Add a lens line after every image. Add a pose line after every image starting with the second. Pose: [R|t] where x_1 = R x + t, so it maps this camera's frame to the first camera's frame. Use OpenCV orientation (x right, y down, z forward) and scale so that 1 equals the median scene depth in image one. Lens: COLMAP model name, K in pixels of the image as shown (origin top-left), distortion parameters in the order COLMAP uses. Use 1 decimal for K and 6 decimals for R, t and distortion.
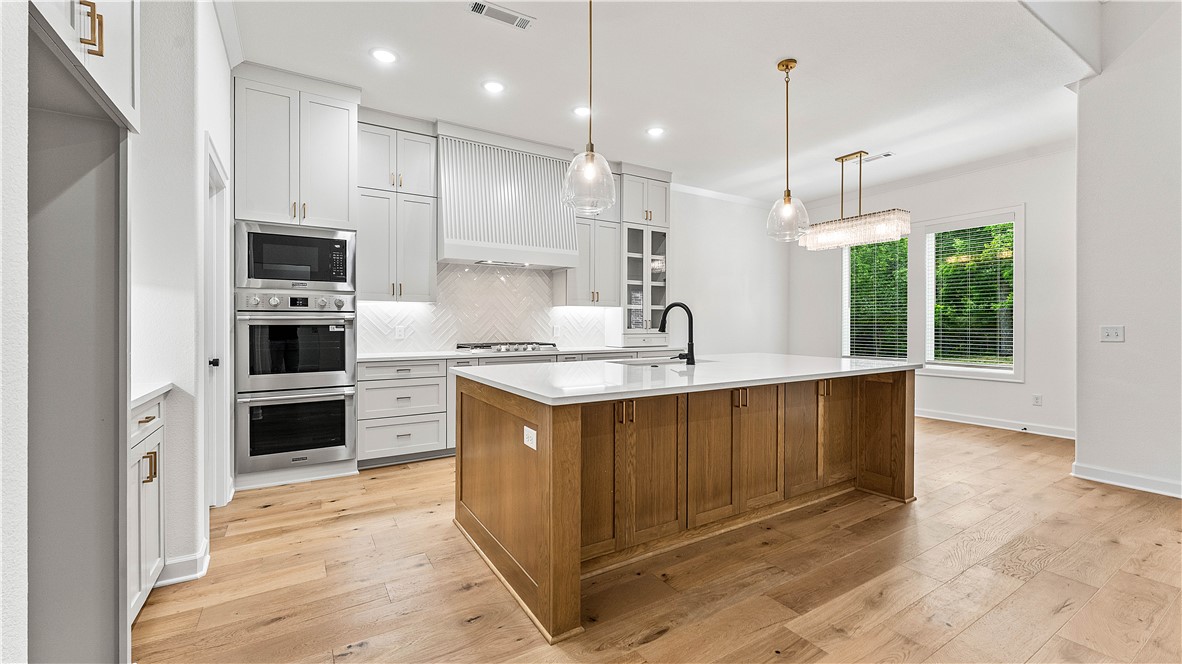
lens RADIAL K [[477.7, 0, 584.4], [0, 477.7, 326.8], [0, 0, 1]] dist [-0.003755, 0.000473]
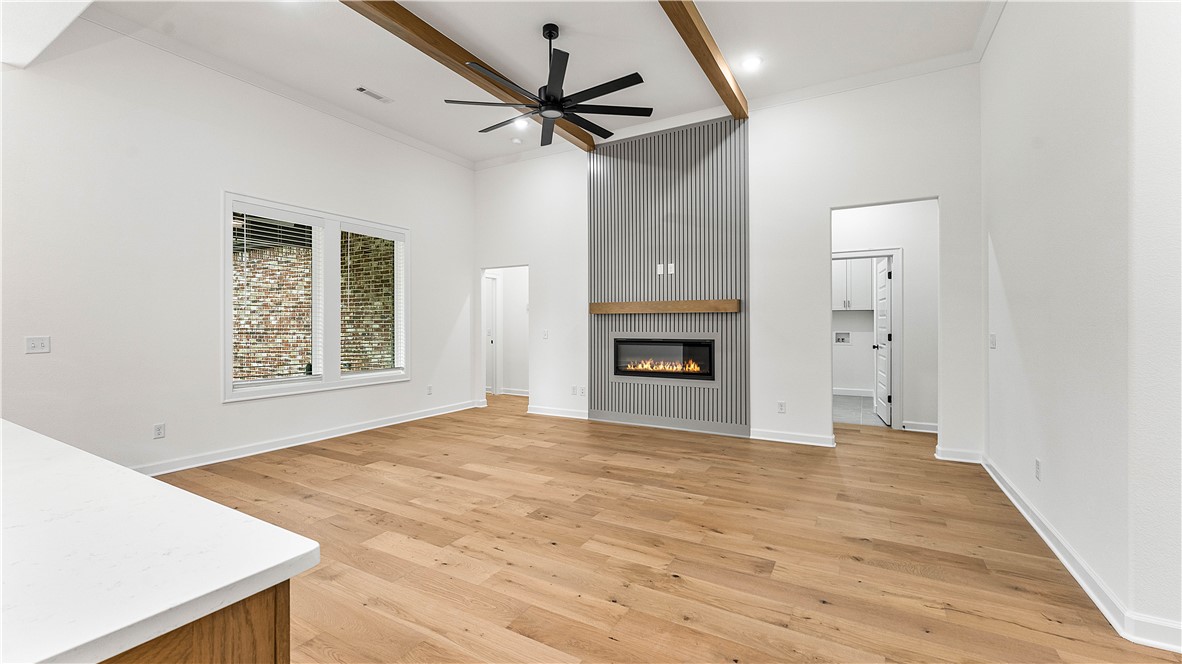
lens RADIAL K [[477.7, 0, 584.2], [0, 477.7, 326.5], [0, 0, 1]] dist [-0.003755, 0.000473]
pose [[-0.469766, -0.005523, 0.882774, -0.271169], [0.004483, 0.999953, 0.008642, -0.026667], [-0.882780, 0.008017, -0.469719, 0.484513]]
